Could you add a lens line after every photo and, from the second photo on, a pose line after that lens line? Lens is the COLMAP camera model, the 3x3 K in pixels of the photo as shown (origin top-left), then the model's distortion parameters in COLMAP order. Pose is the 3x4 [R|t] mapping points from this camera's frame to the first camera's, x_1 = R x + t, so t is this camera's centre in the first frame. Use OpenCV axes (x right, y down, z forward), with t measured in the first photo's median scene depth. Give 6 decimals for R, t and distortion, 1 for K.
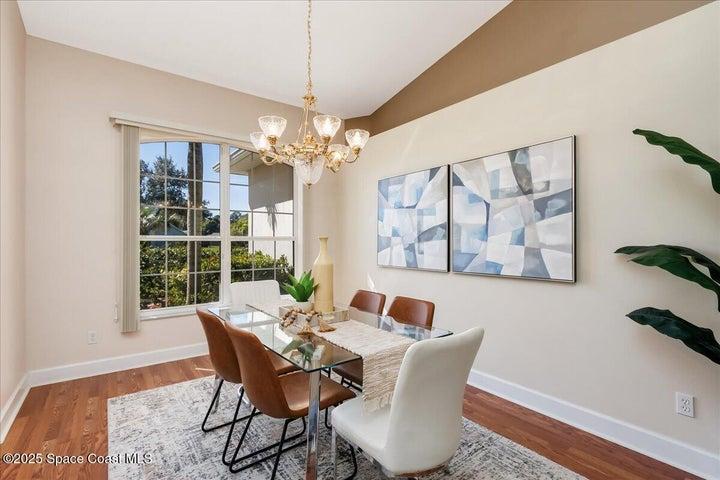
lens RADIAL K [[330.6, 0, 360.0], [0, 330.6, 240.0], [0, 0, 1]] dist [-0.000981, -0.000163]
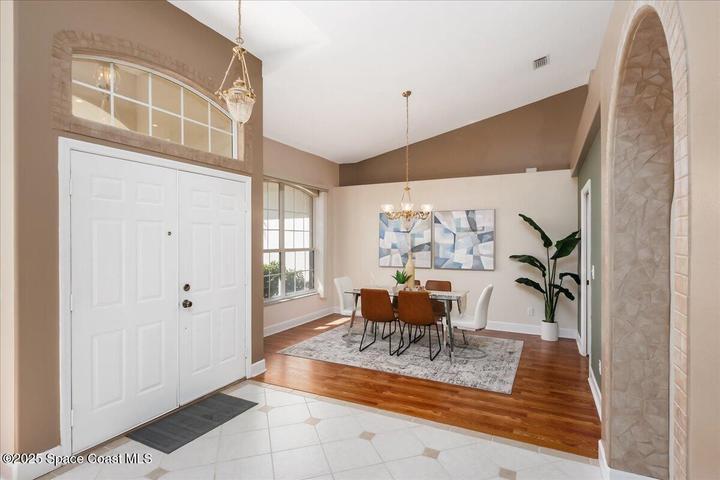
lens RADIAL K [[366.7, 0, 360.0], [0, 366.7, 240.0], [0, 0, 1]] dist [0.000900, 0.000160]
pose [[0.895105, 0.001692, 0.445852, -1.154194], [-0.003857, 0.999985, 0.003949, -0.079833], [-0.445838, -0.005254, 0.895098, -0.775765]]
